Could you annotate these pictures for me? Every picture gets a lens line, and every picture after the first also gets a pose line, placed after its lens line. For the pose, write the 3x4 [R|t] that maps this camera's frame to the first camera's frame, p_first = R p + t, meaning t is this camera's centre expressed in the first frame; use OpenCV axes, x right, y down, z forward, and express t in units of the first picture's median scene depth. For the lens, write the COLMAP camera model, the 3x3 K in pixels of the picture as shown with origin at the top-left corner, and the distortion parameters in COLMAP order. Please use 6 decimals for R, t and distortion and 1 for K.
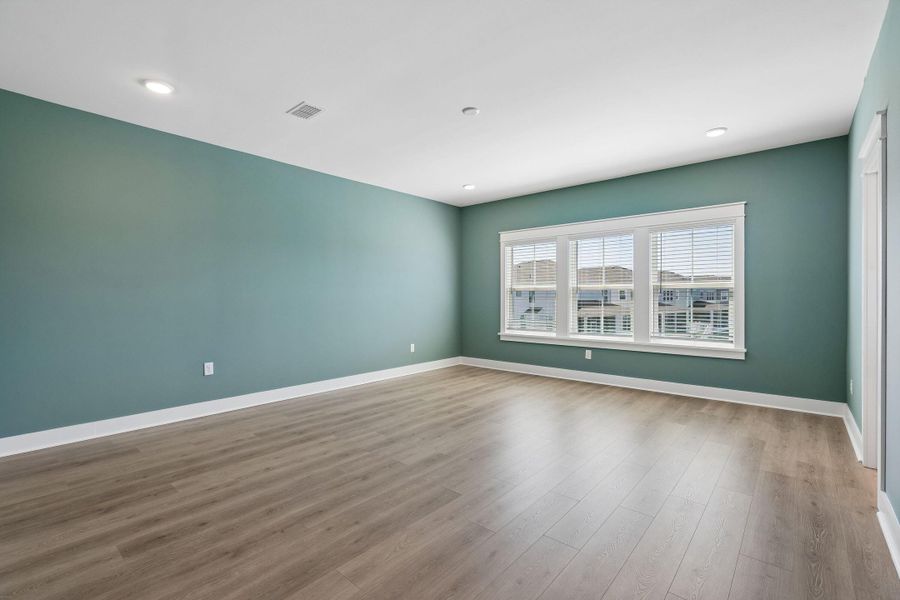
lens RADIAL K [[399.1, 0, 447.5], [0, 399.1, 297.9], [0, 0, 1]] dist [0.001412, -0.000234]
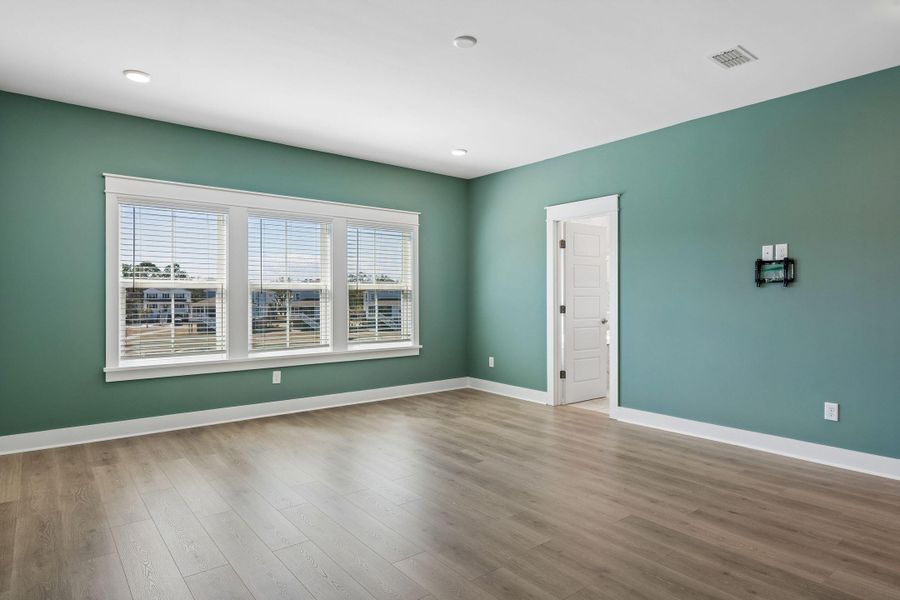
lens RADIAL K [[517.3, 0, 448.8], [0, 517.3, 302.2], [0, 0, 1]] dist [0.001072, 0.005107]
pose [[0.191193, -0.007490, 0.981524, -0.613503], [0.003574, 0.999970, 0.006935, -0.001985], [-0.981546, 0.002182, 0.191214, 0.602923]]
